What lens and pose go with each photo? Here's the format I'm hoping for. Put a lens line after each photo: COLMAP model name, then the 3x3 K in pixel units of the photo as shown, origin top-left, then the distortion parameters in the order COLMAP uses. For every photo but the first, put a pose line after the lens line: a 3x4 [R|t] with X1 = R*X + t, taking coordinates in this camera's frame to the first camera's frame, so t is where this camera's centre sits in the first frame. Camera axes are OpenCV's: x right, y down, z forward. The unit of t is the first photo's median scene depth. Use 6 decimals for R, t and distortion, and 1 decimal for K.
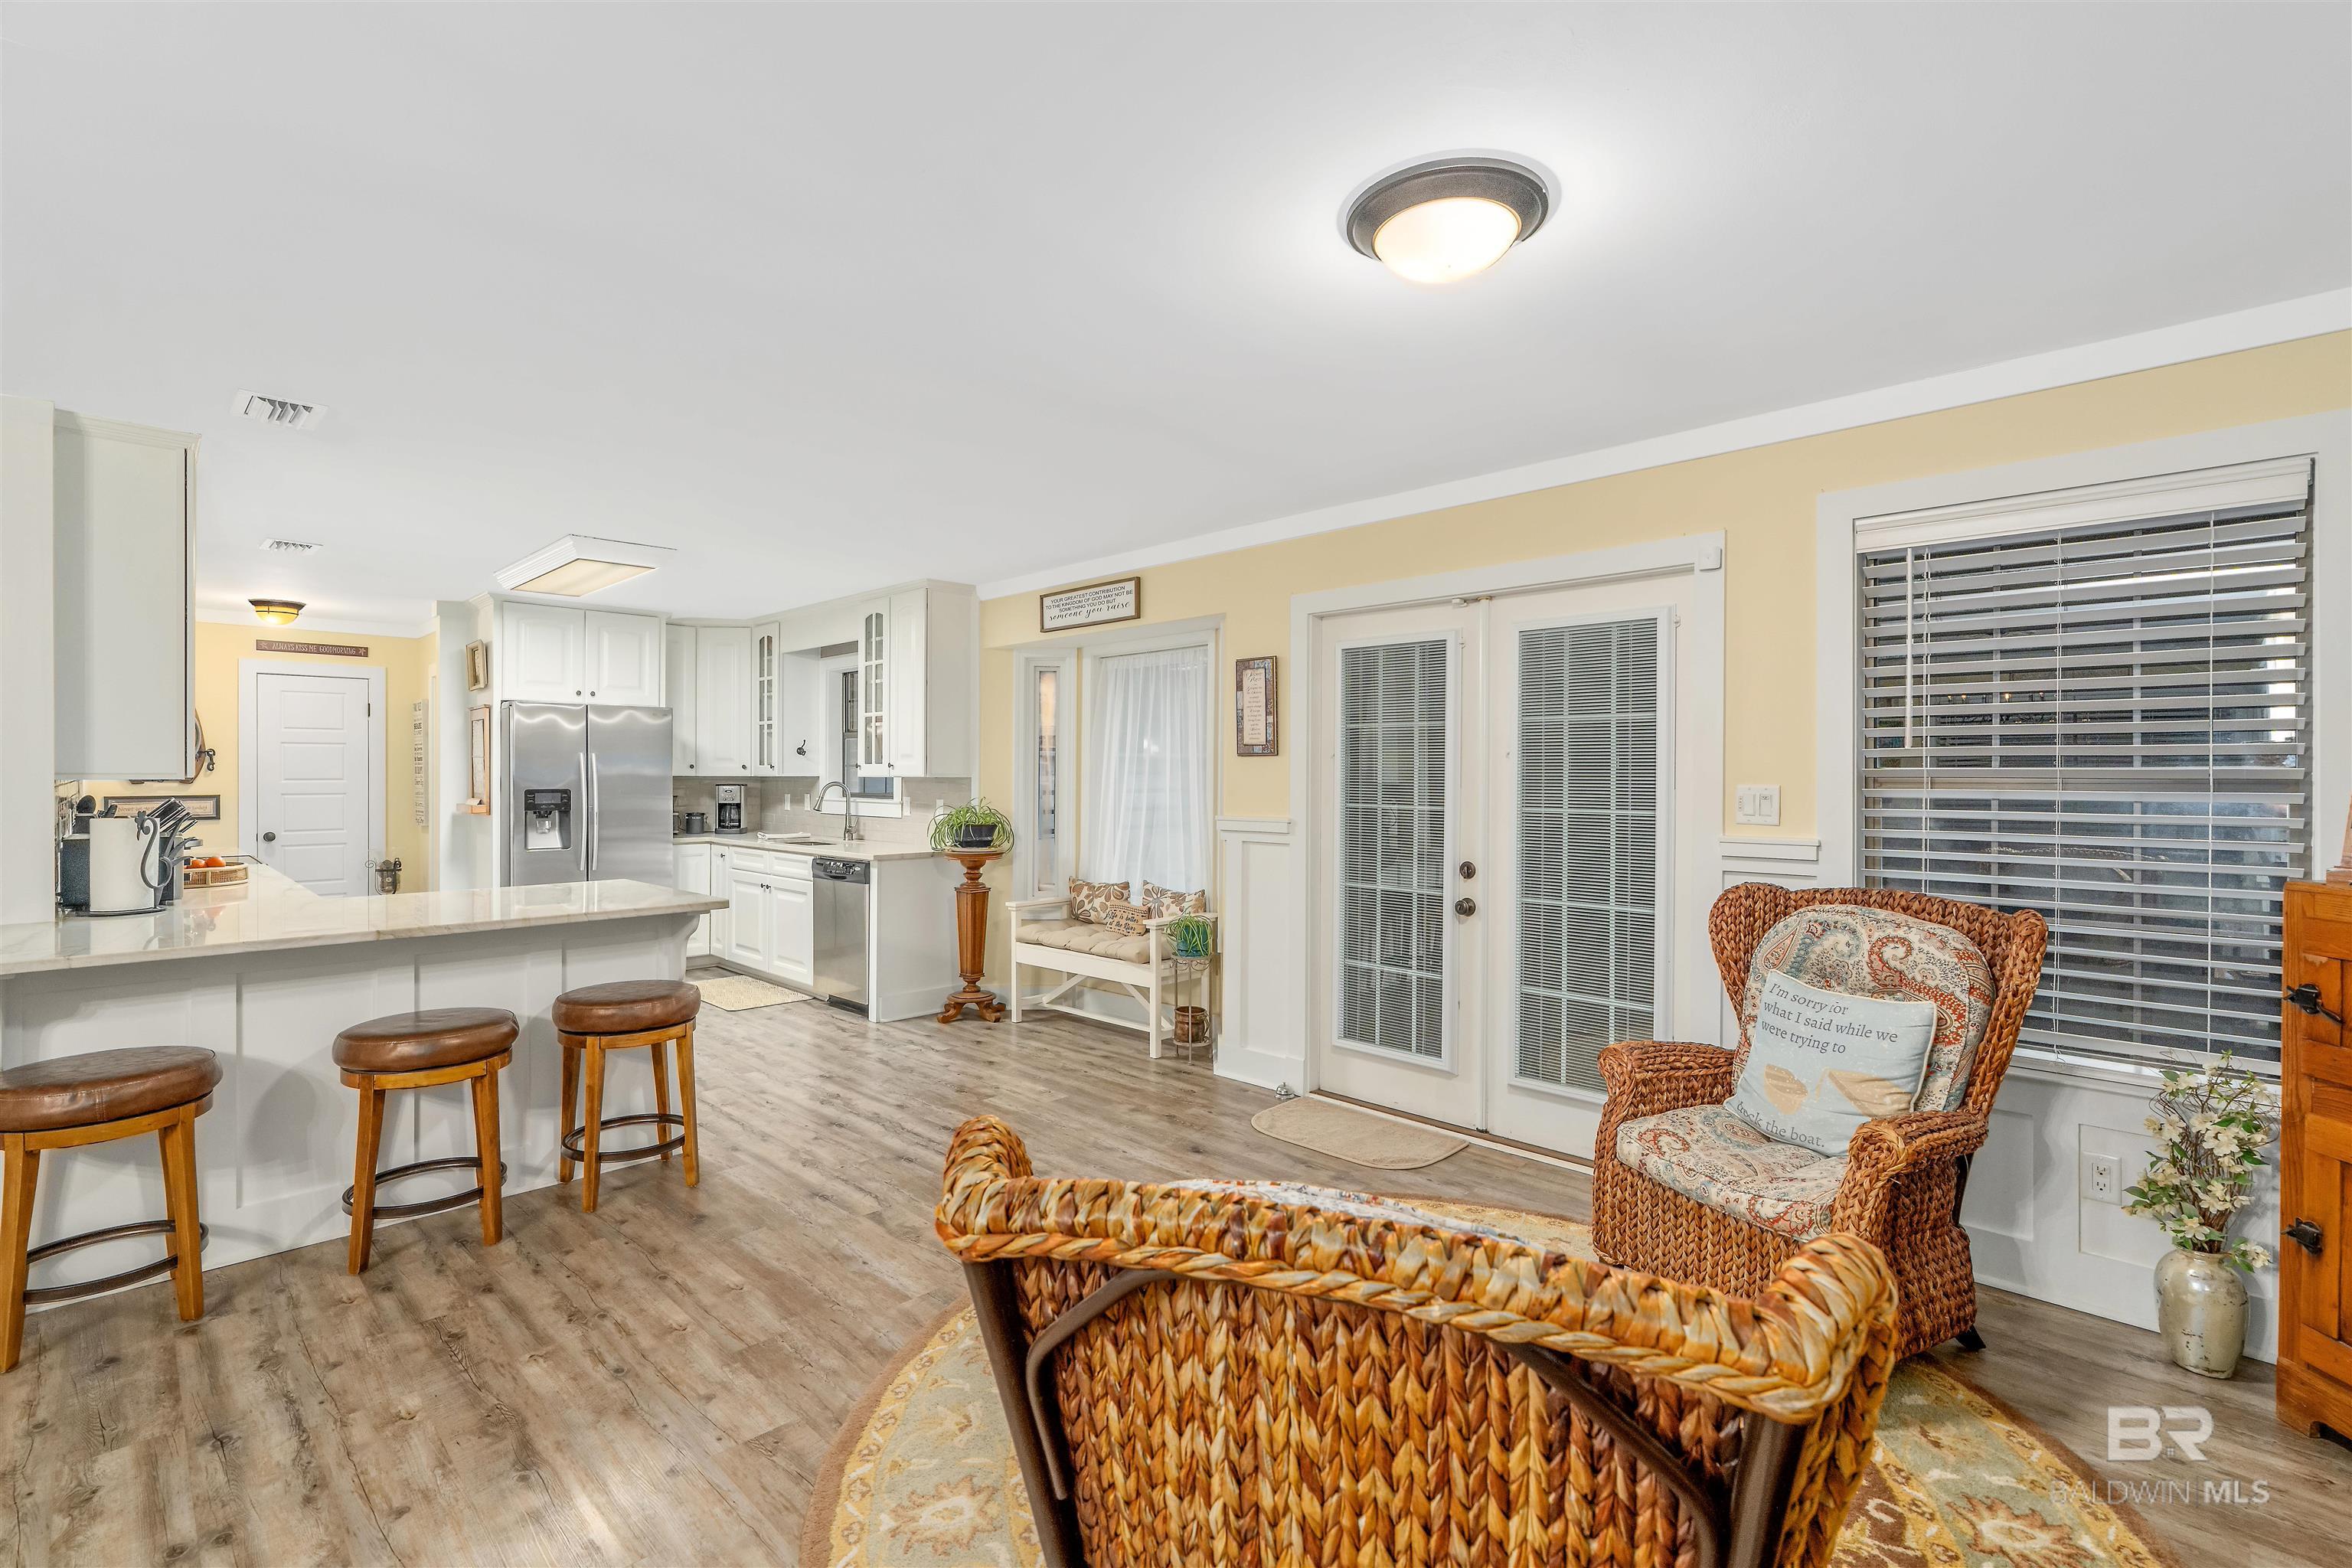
lens RADIAL K [[1060.8, 0, 1179.4], [0, 1060.8, 775.7], [0, 0, 1]] dist [0.001532, 0.000059]
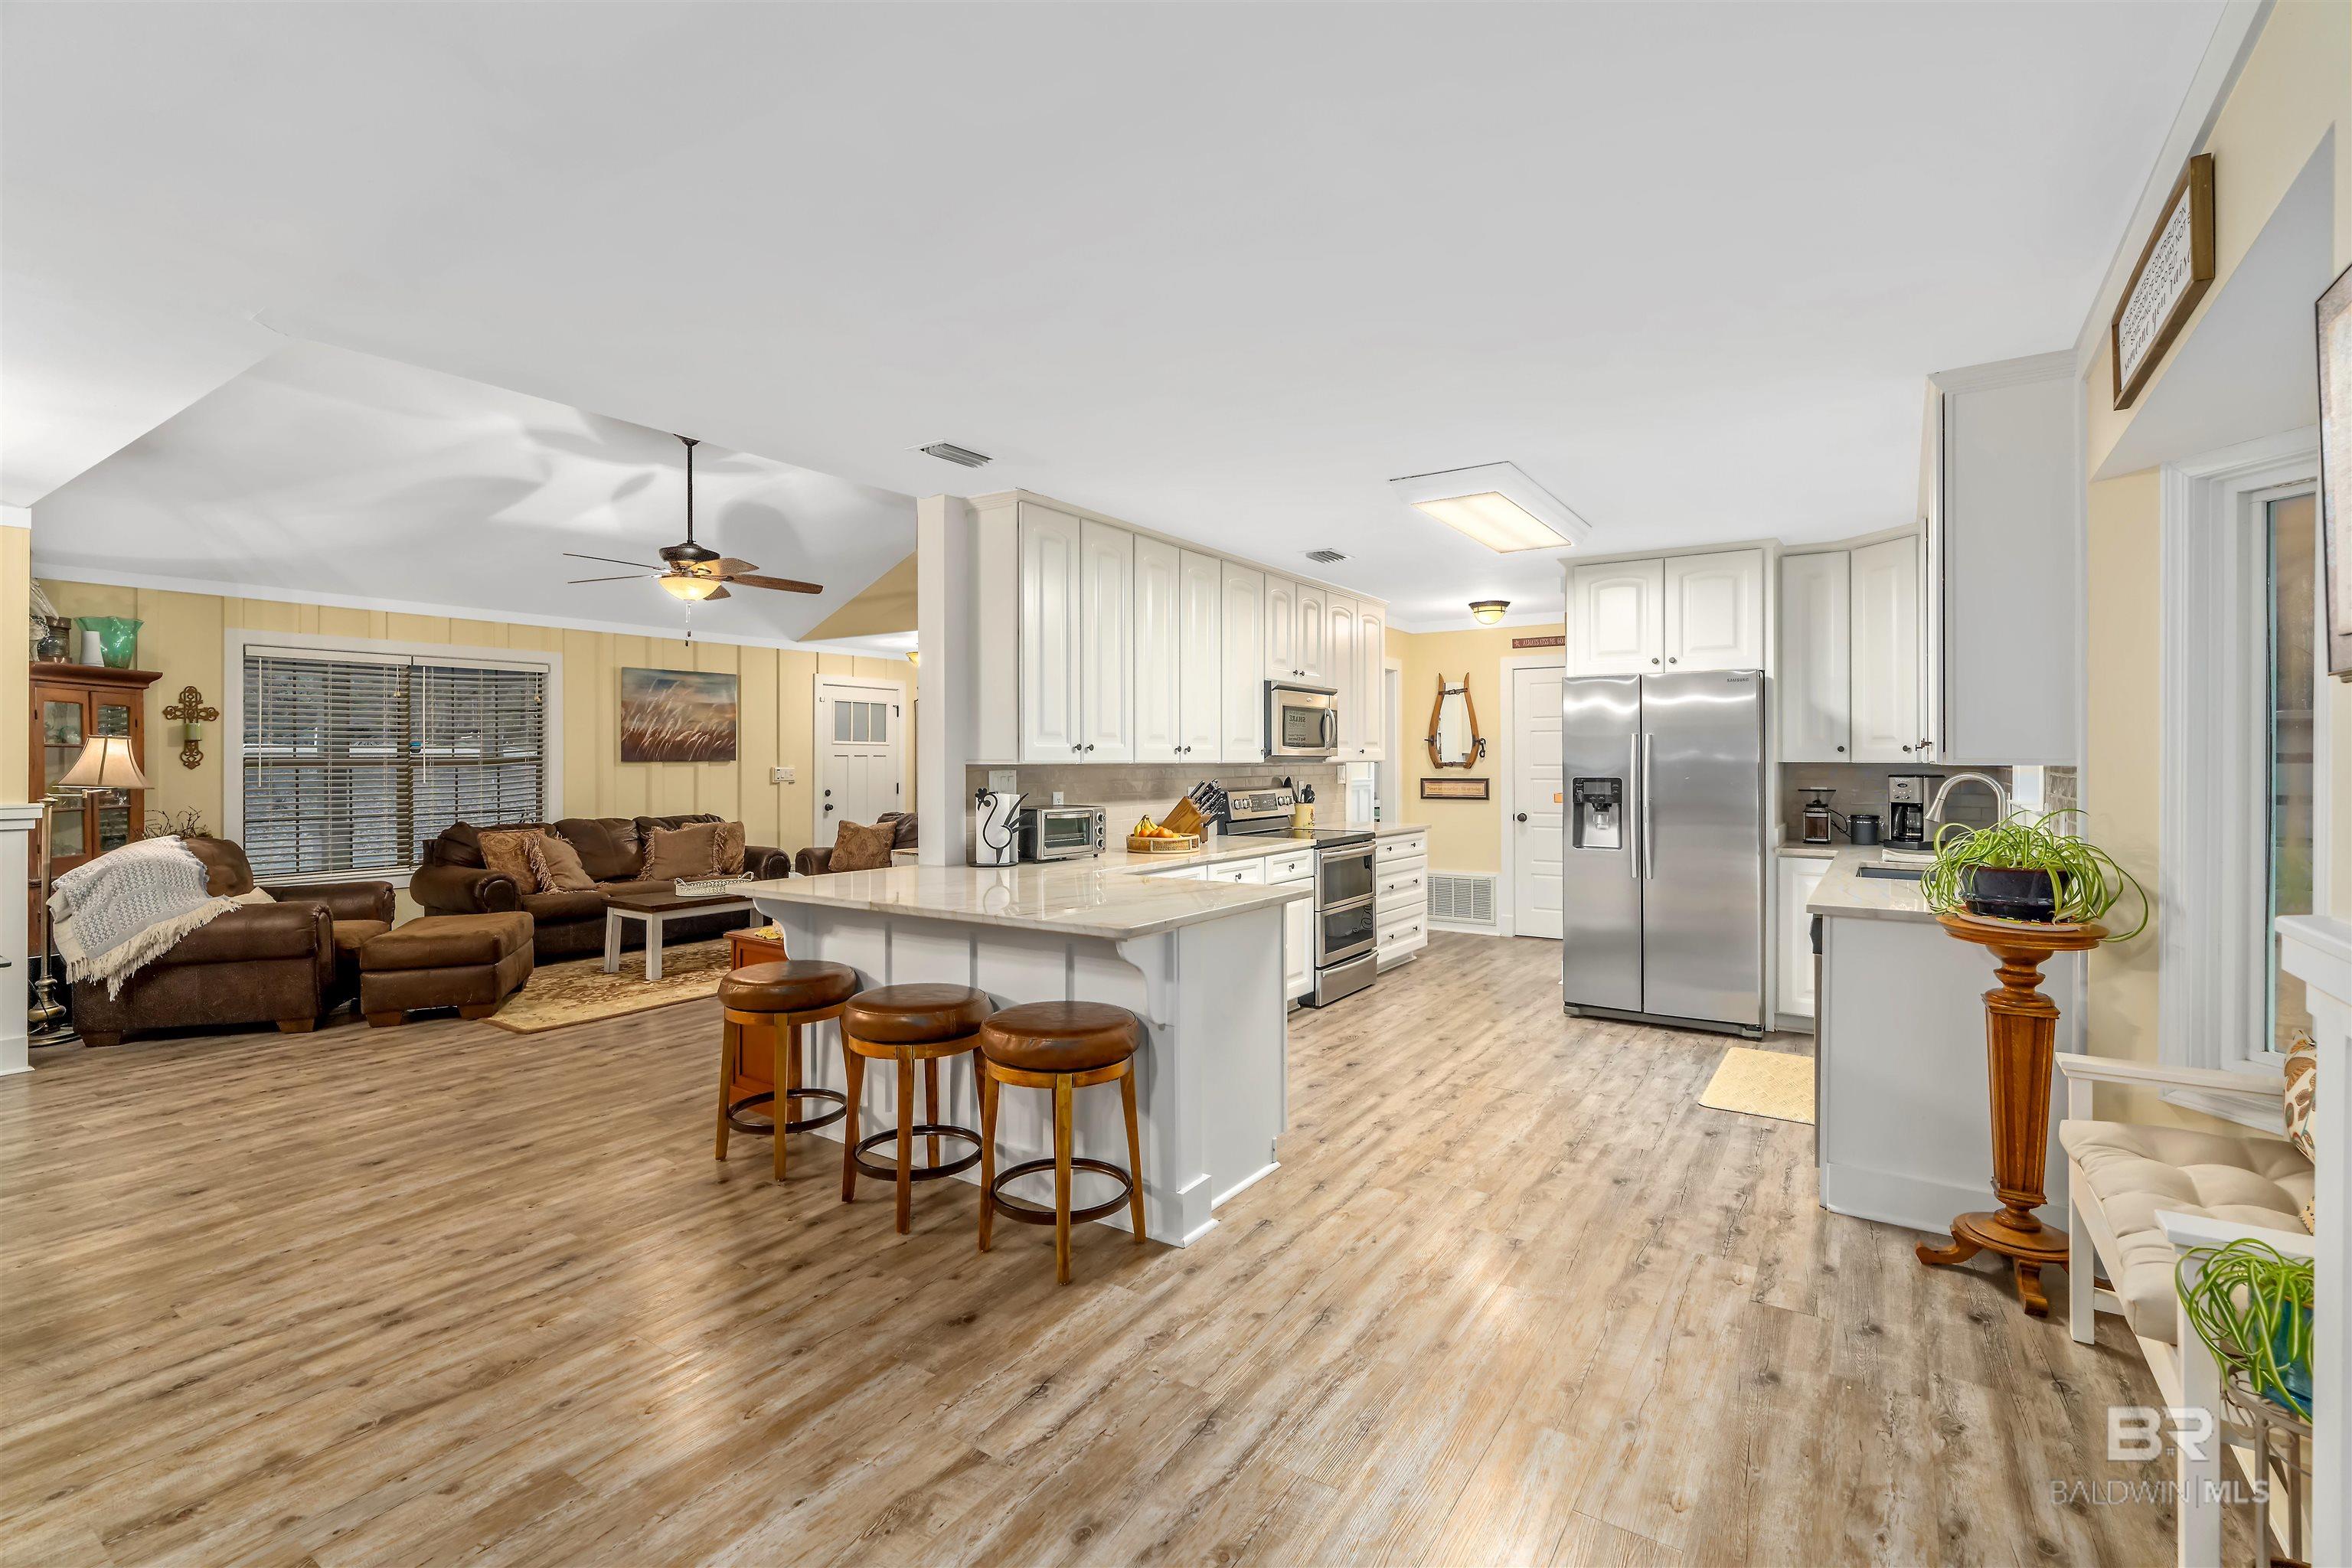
lens RADIAL K [[1060.8, 0, 1179.4], [0, 1060.8, 775.7], [0, 0, 1]] dist [0.001532, 0.000059]
pose [[0.185387, 0.013022, -0.982579, 0.253442], [-0.001182, 0.999914, 0.013028, 0.000613], [0.982665, -0.001253, 0.185386, 0.731606]]
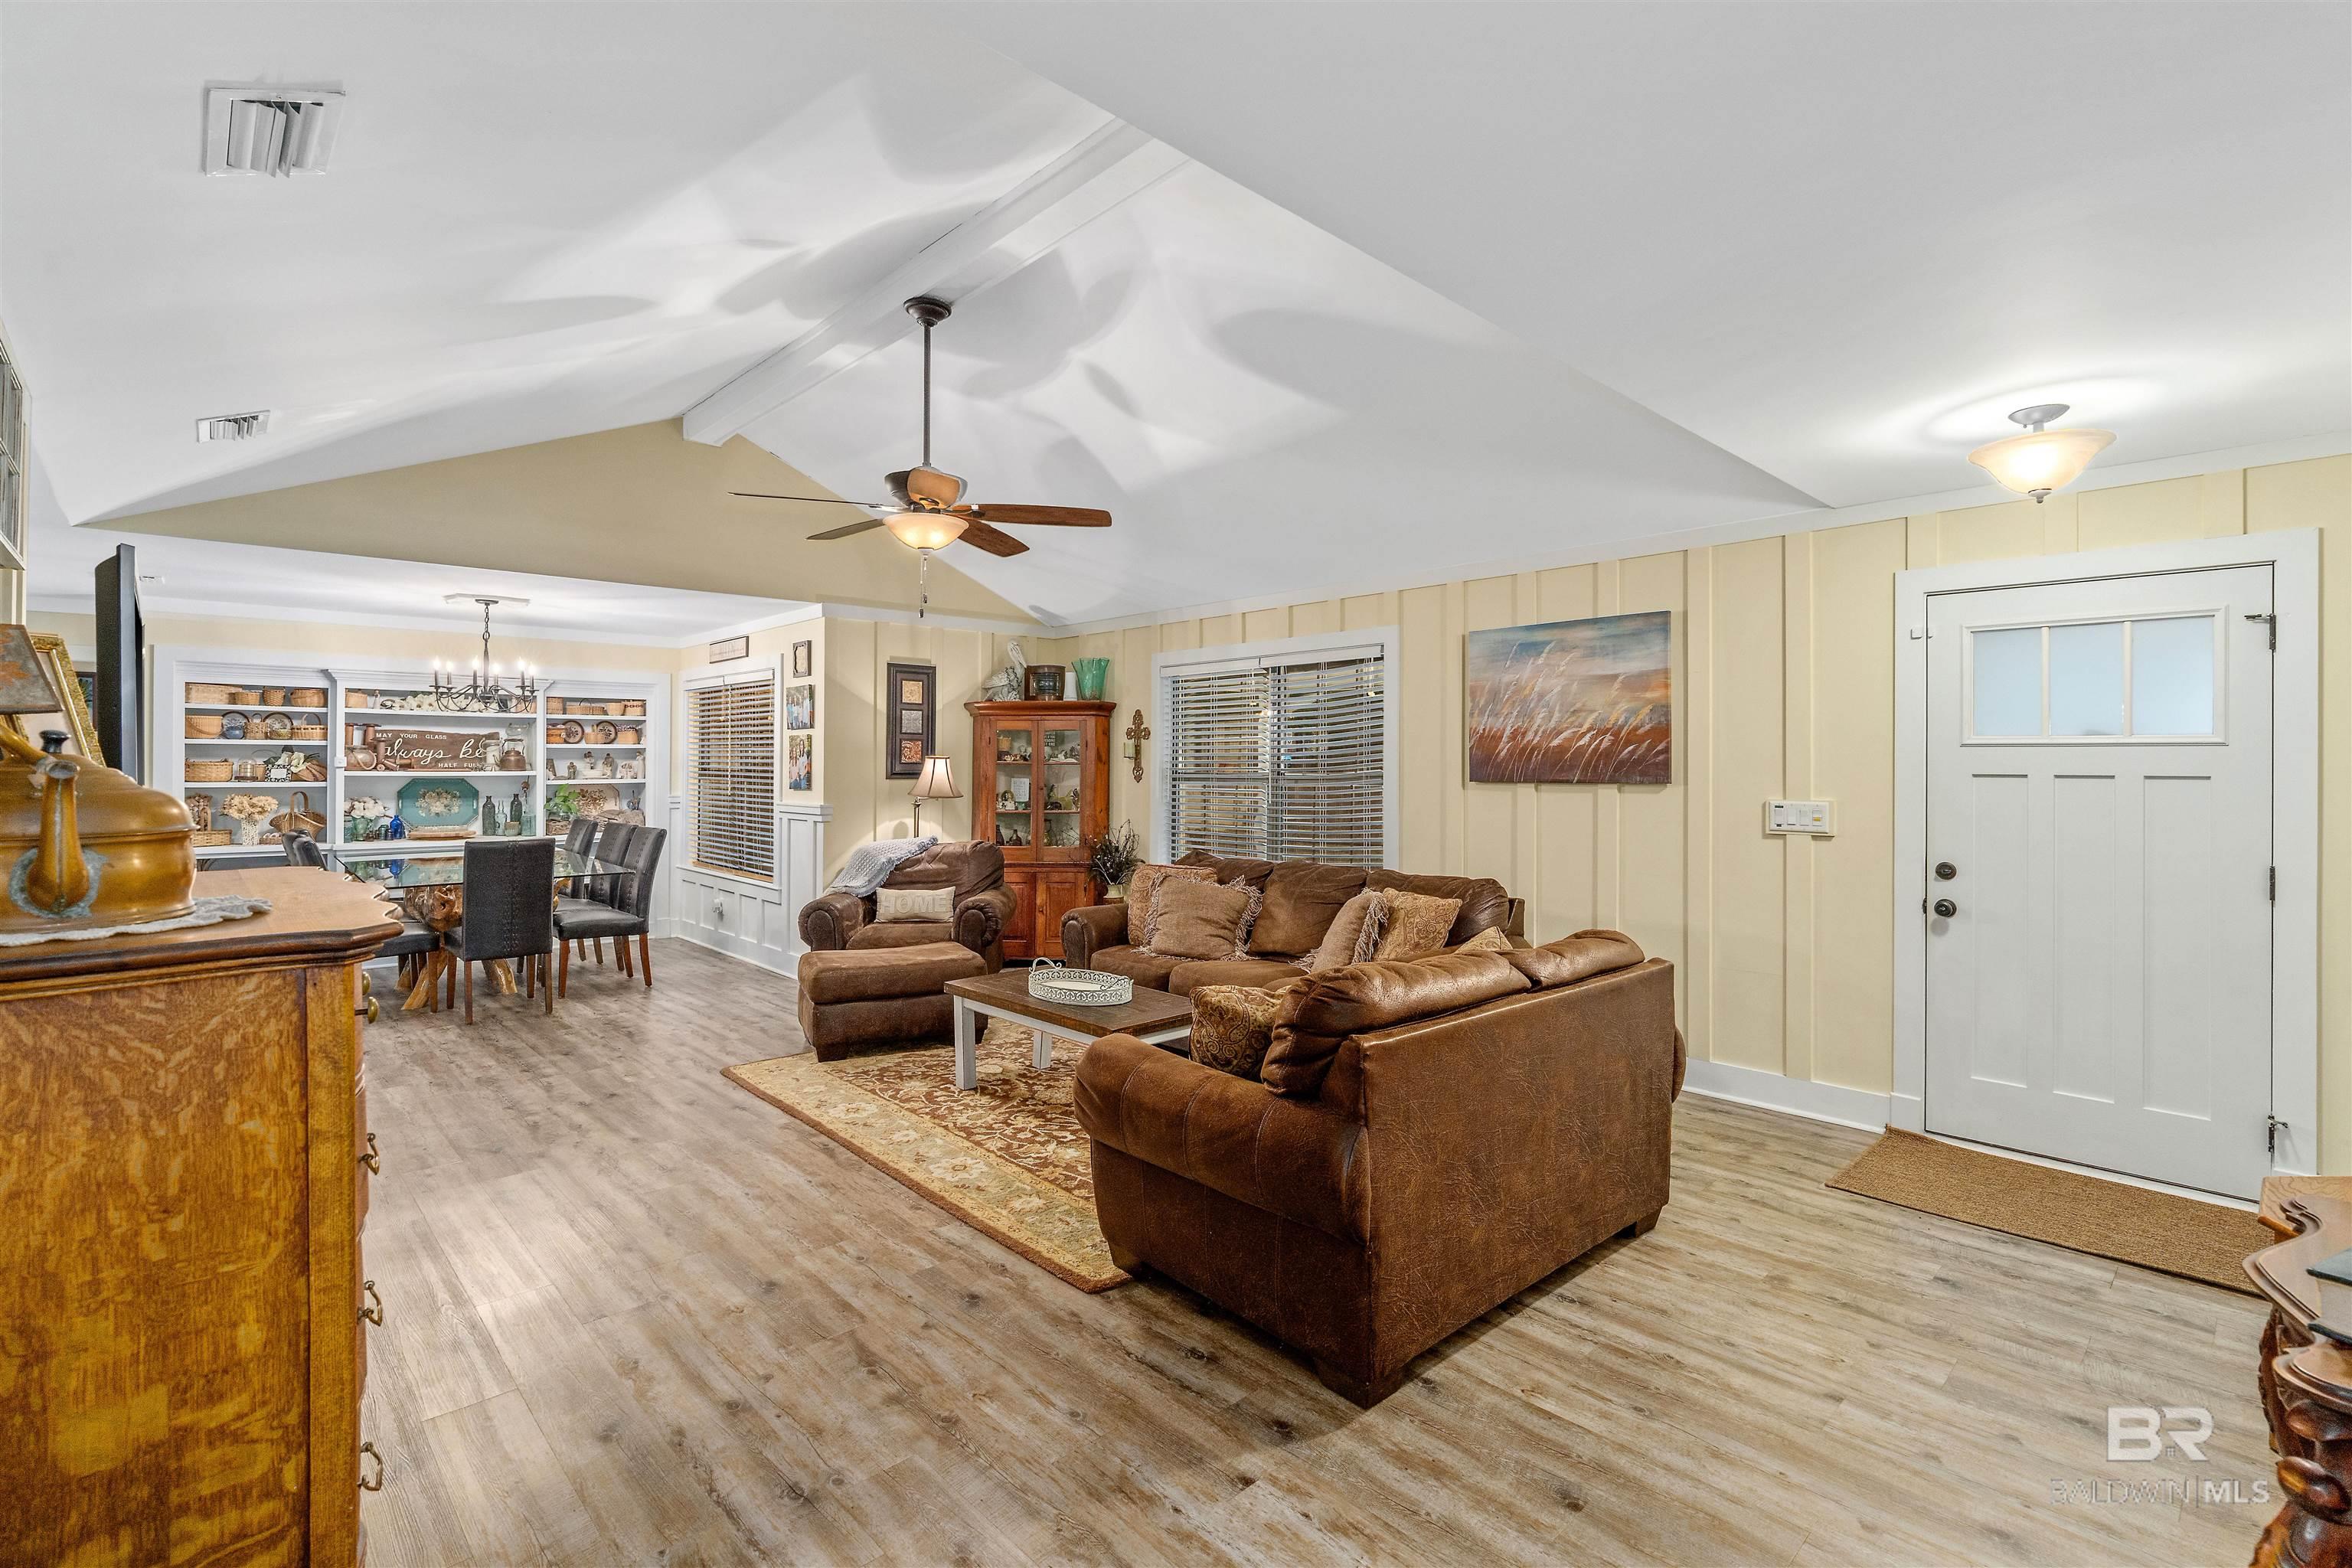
lens RADIAL K [[1072.7, 0, 1184.3], [0, 1072.7, 758.3], [0, 0, 1]] dist [0.003095, -0.000048]
pose [[-0.999306, -0.002791, 0.037141, -1.540980], [-0.002823, 0.999996, -0.000806, -0.023716], [-0.037139, -0.000911, -0.999310, 1.335173]]
